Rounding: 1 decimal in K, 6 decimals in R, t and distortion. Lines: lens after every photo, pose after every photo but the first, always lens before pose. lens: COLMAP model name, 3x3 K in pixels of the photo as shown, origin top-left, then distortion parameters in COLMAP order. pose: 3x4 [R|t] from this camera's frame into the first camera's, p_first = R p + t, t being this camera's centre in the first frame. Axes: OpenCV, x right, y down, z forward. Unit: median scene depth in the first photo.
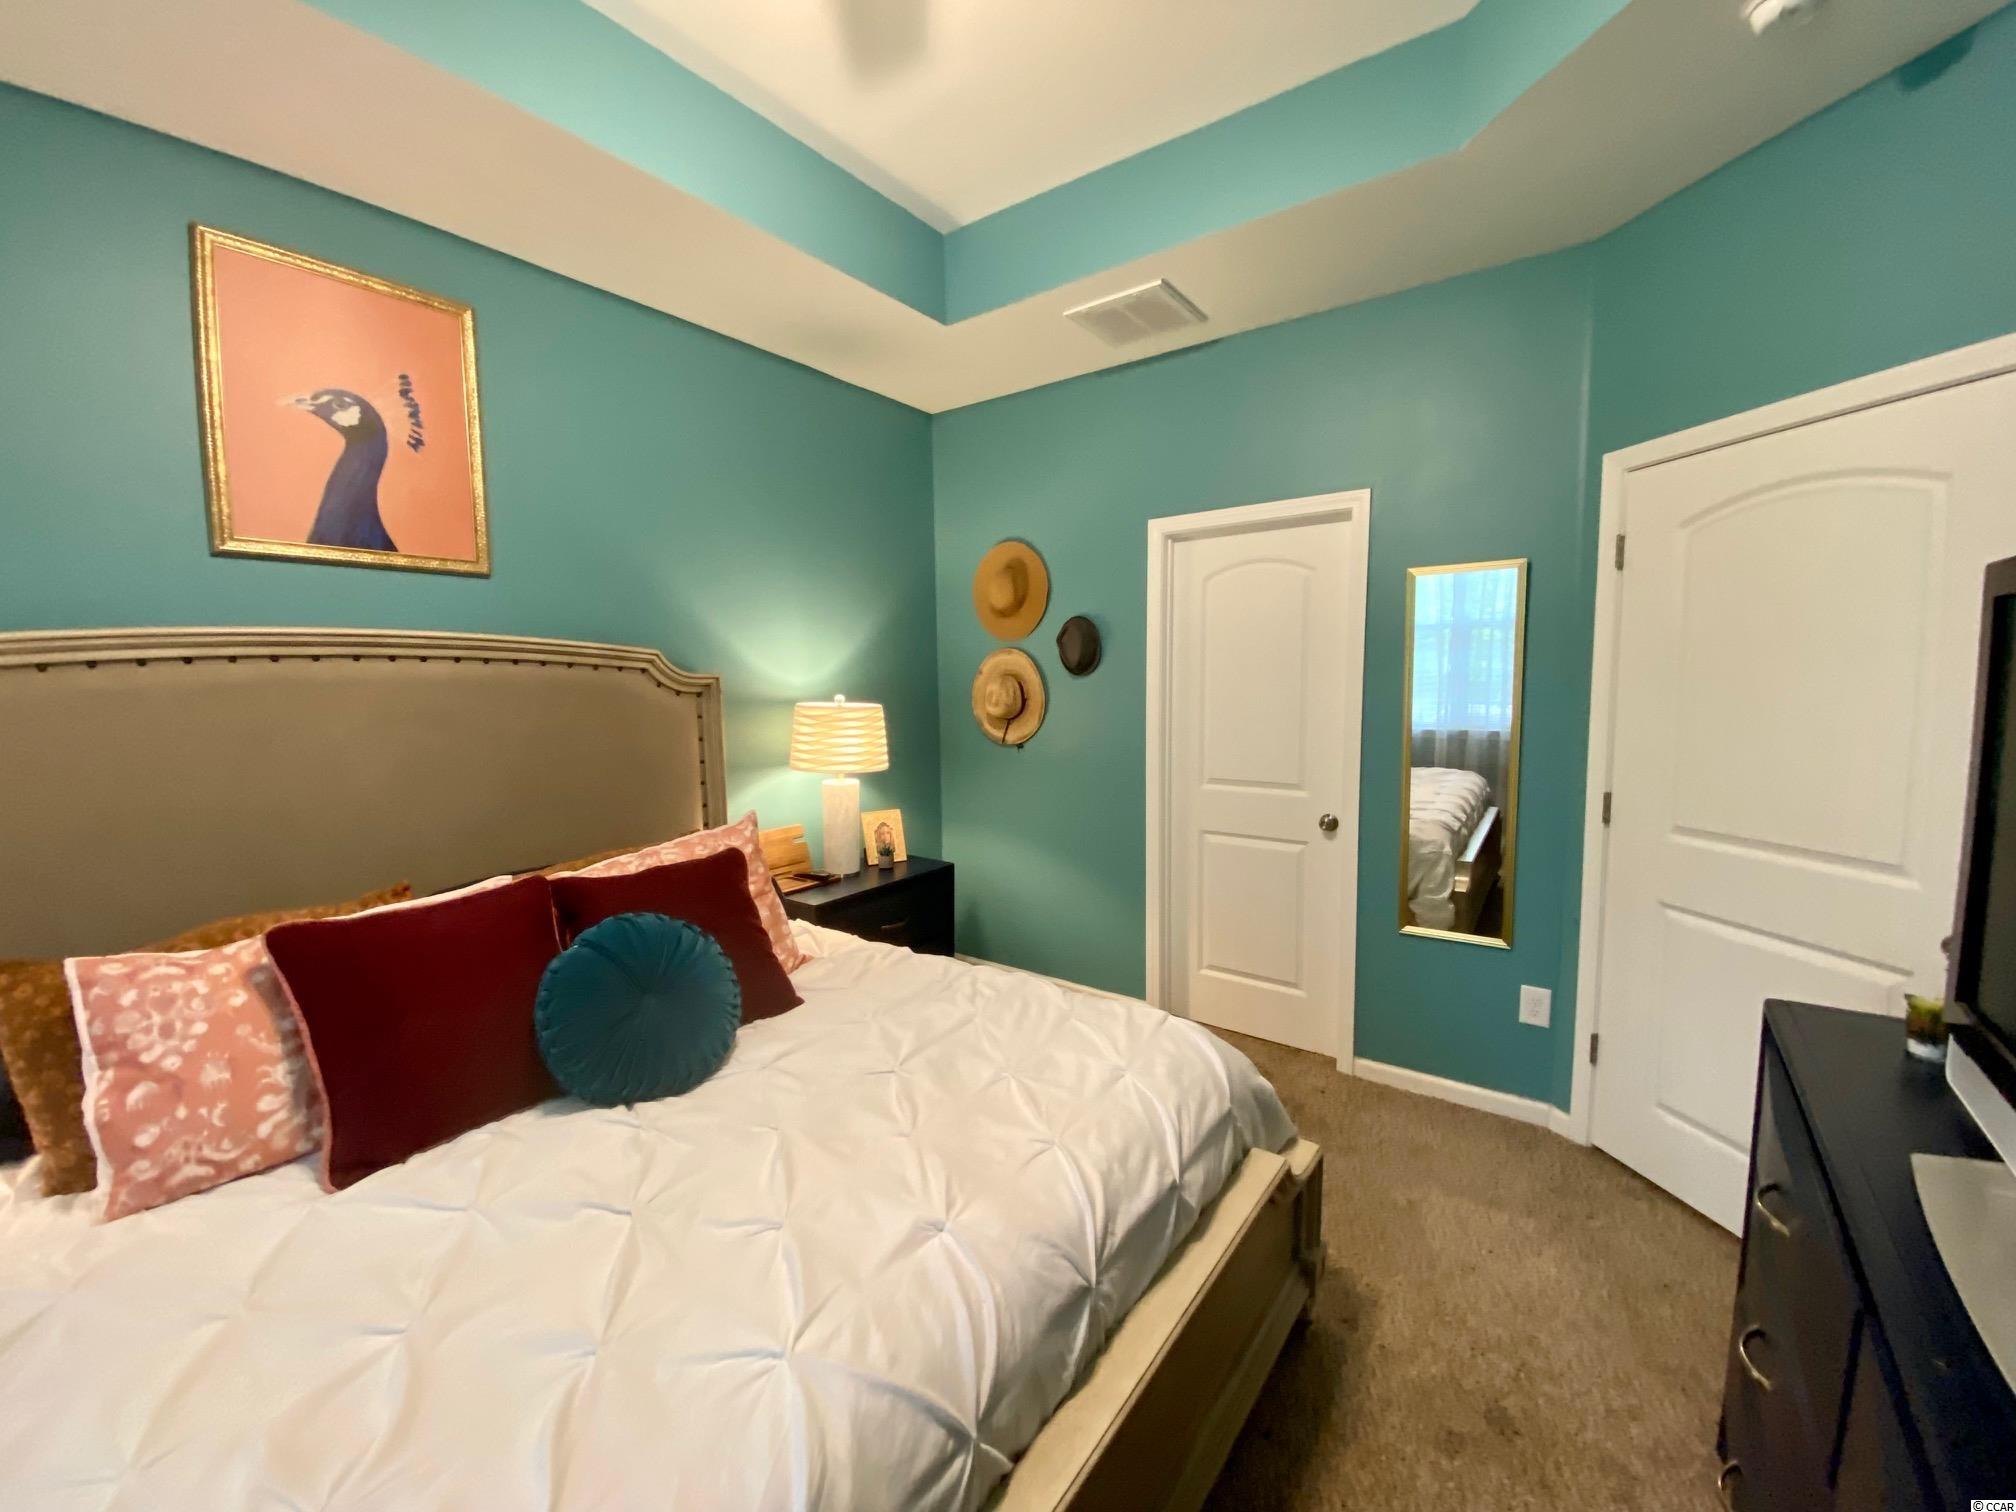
lens RADIAL K [[821.1, 0, 1005.2], [0, 821.1, 753.1], [0, 0, 1]] dist [-0.001012, -0.000225]
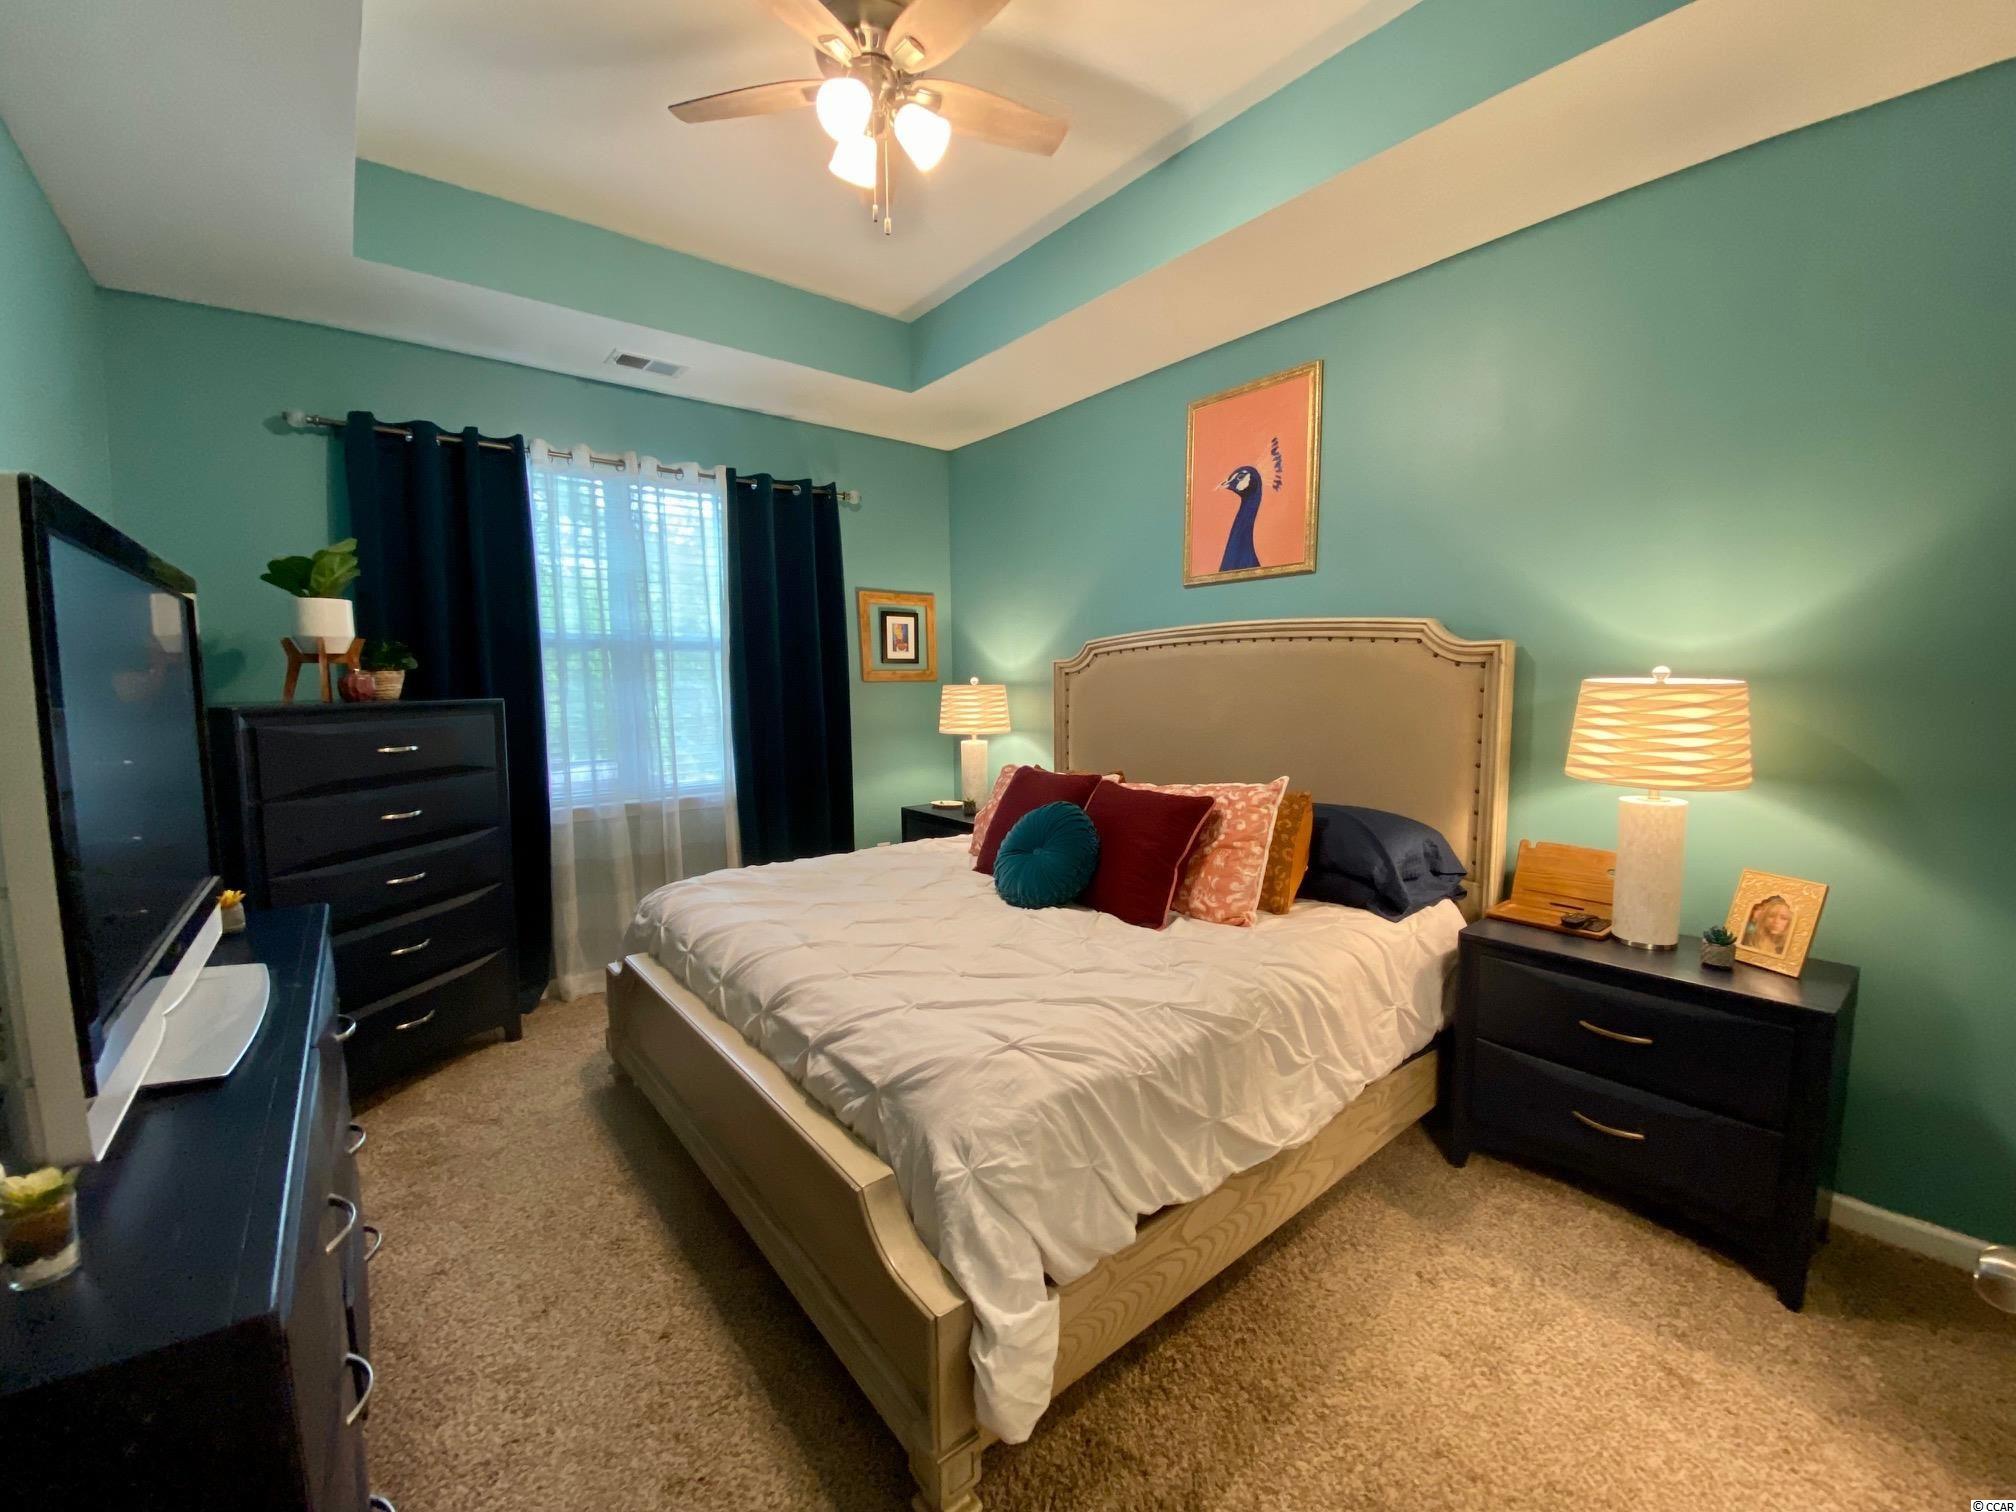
lens RADIAL K [[821.1, 0, 1006.6], [0, 821.1, 756.3], [0, 0, 1]] dist [-0.001012, -0.000225]
pose [[-0.258751, 0.098160, -0.960944, 0.803613], [-0.081633, 0.989042, 0.123011, -0.054495], [0.962489, 0.110274, -0.247902, 0.967159]]
